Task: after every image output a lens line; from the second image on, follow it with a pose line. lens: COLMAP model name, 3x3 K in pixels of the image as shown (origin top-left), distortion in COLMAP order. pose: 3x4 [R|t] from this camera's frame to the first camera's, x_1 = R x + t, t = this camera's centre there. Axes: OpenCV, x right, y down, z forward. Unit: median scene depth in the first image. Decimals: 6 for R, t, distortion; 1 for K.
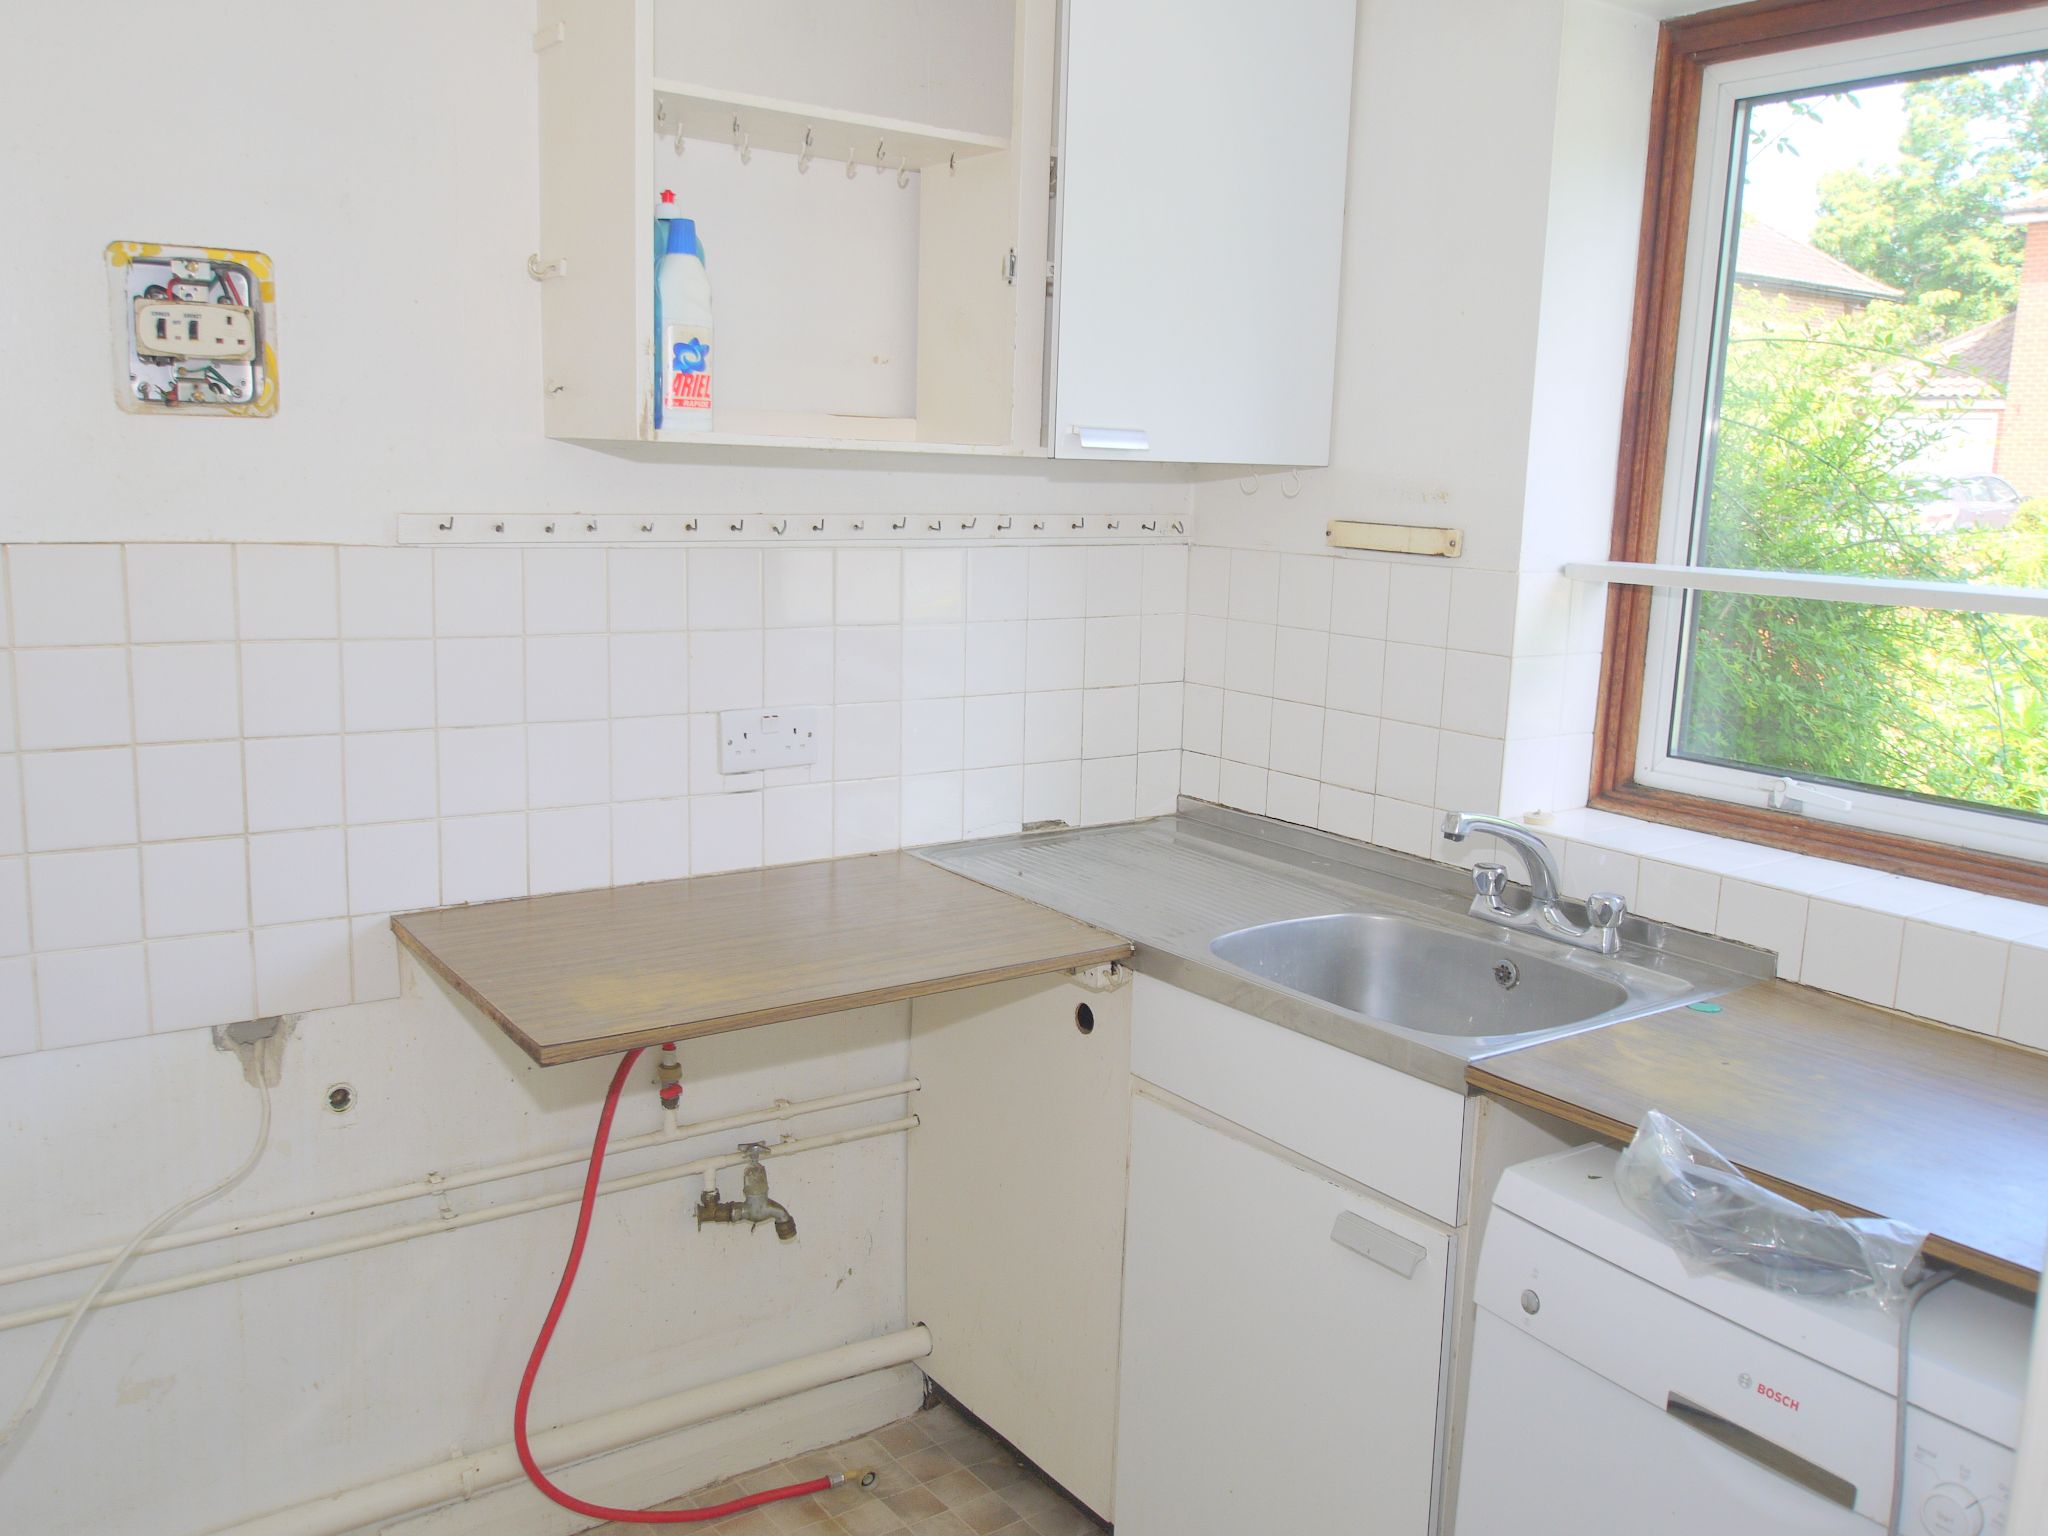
lens RADIAL K [[1761.5, 0, 1024.0], [0, 1761.5, 768.0], [0, 0, 1]] dist [-0.007001, -0.011176]
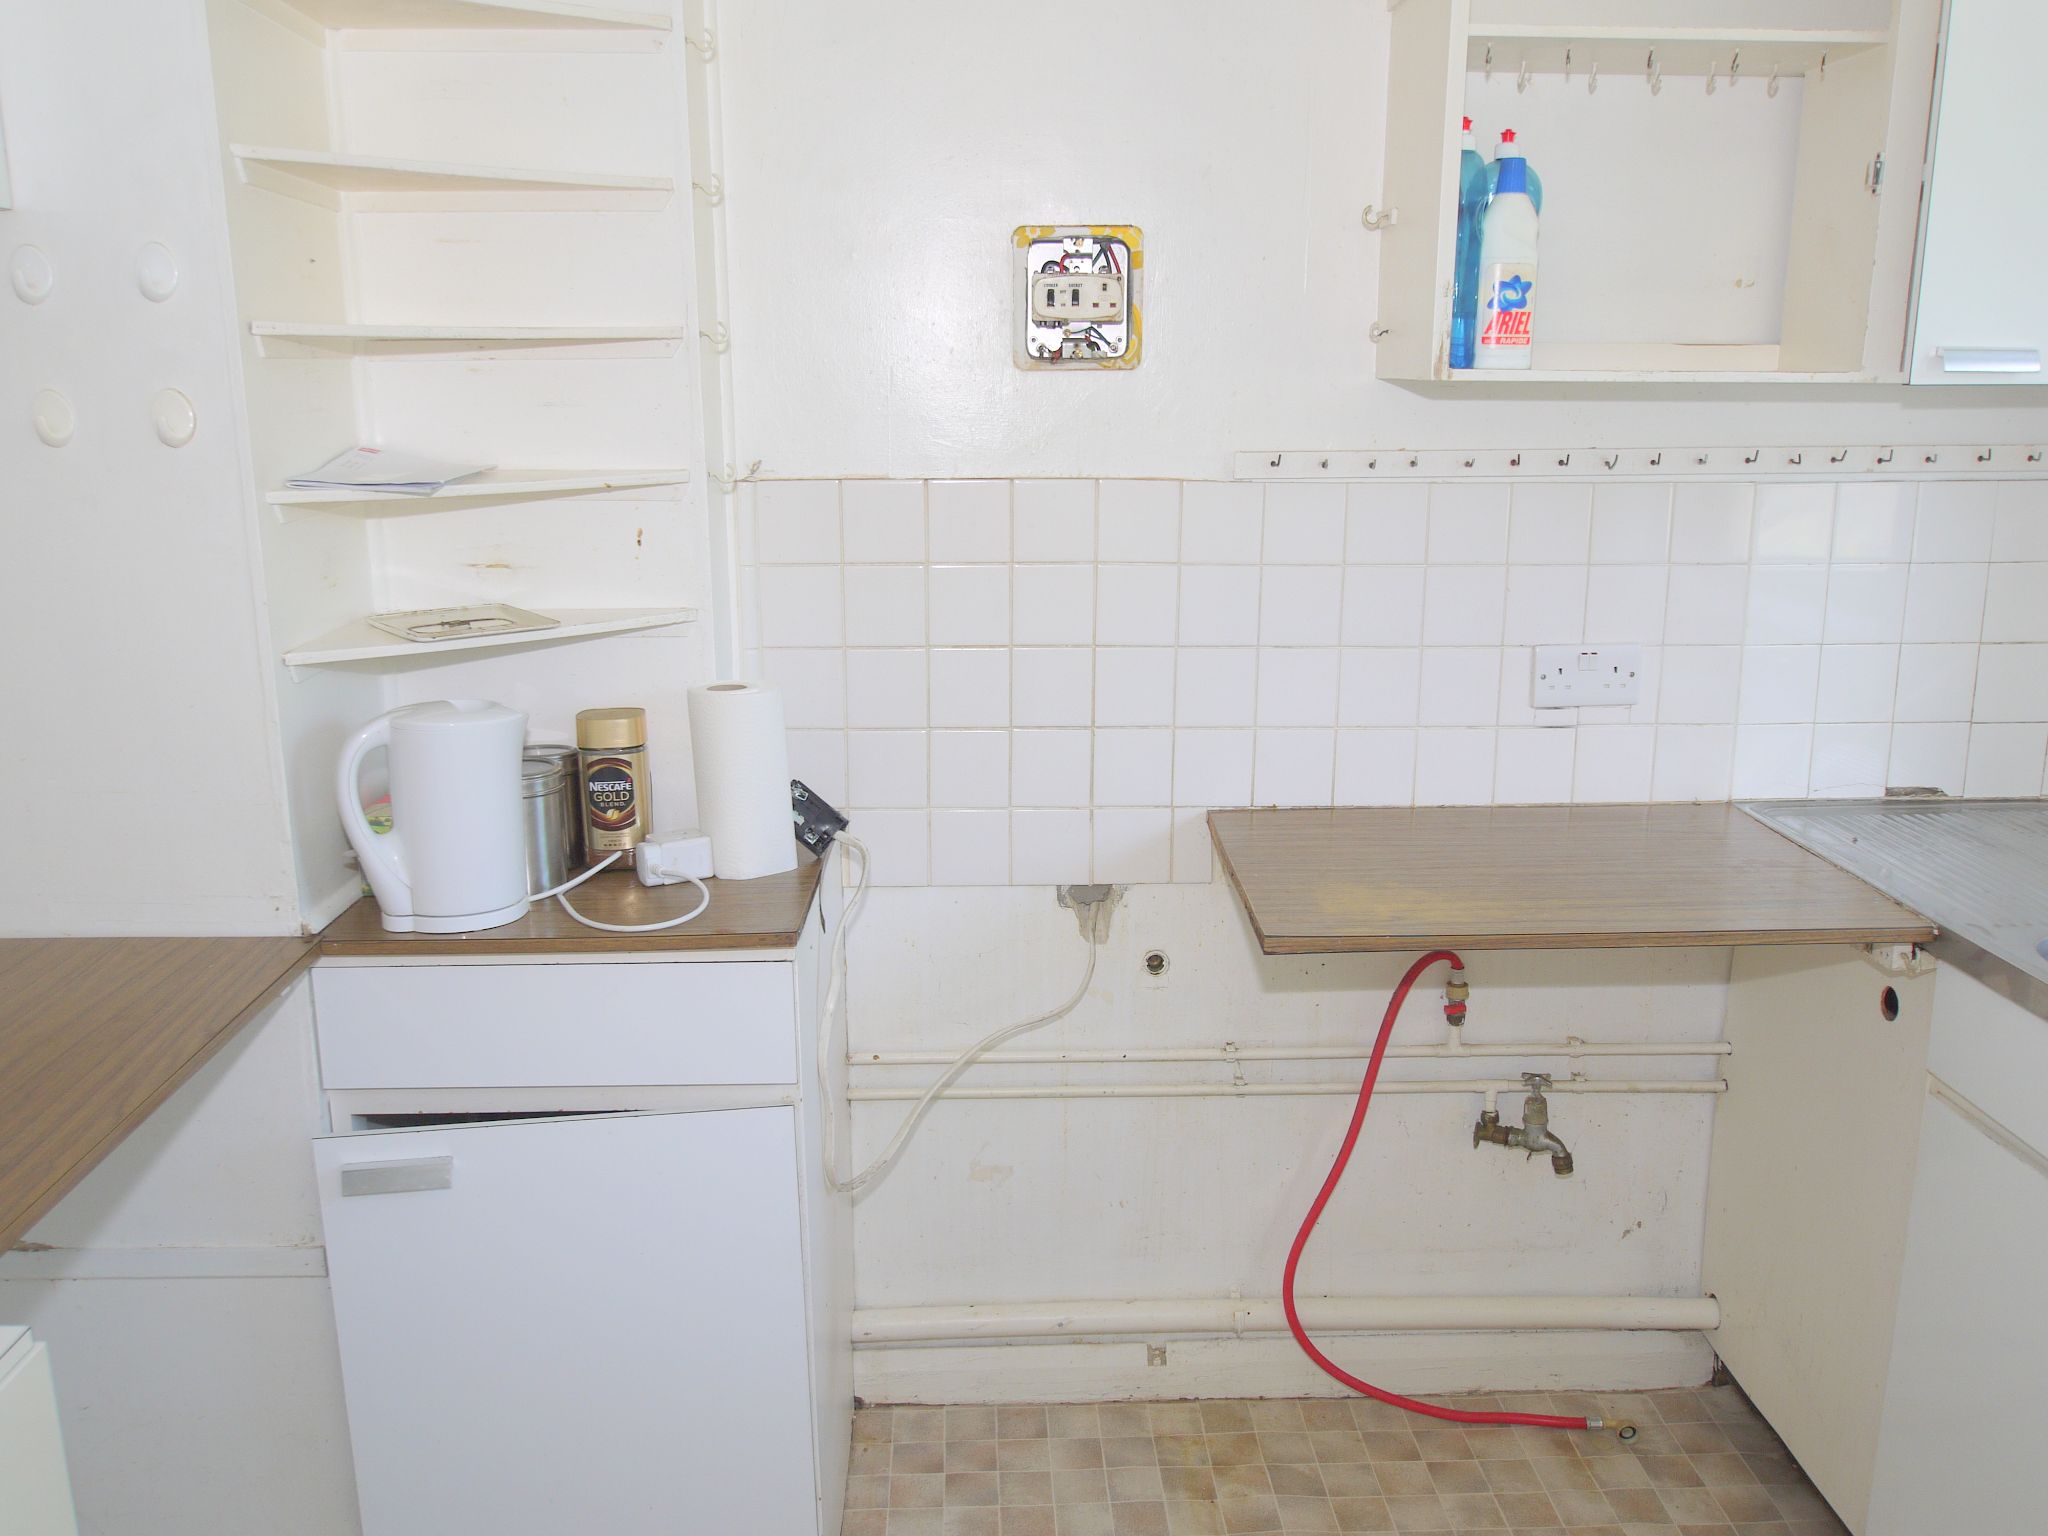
lens RADIAL K [[1777.3, 0, 1024.0], [0, 1777.3, 768.0], [0, 0, 1]] dist [-0.004762, -0.017783]
pose [[0.823834, 0.091054, -0.559470, 0.170292], [-0.069460, 0.995792, 0.059784, -0.002814], [0.562559, -0.010391, 0.826692, -0.008795]]
